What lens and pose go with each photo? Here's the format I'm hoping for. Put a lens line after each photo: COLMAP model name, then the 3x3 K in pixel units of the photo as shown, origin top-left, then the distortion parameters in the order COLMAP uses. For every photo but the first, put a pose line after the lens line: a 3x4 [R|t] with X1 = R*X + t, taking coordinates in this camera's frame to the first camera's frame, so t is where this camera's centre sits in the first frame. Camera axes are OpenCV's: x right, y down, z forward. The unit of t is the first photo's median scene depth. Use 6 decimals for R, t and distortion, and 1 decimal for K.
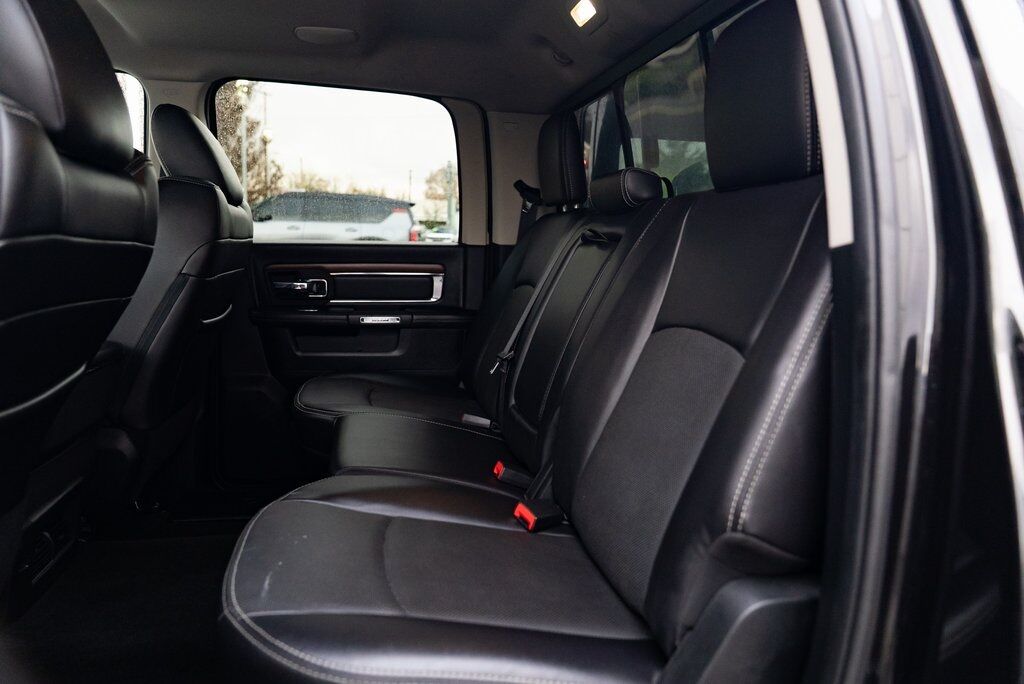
lens RADIAL K [[694.4, 0, 512.0], [0, 694.4, 342.0], [0, 0, 1]] dist [-0.037109, 0.004240]
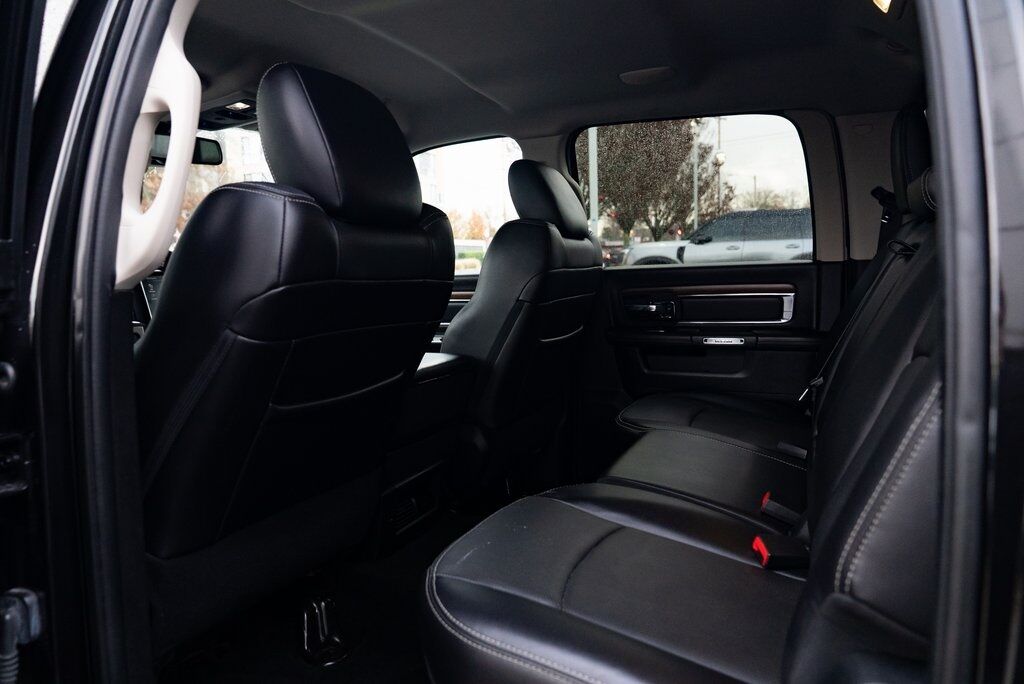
lens RADIAL K [[694.4, 0, 512.0], [0, 694.4, 342.0], [0, 0, 1]] dist [-0.037109, 0.004240]
pose [[0.803443, 0.015170, -0.595188, 0.157608], [-0.031515, 0.999358, -0.017070, -0.003881], [0.594547, 0.032472, 0.803405, 0.016395]]
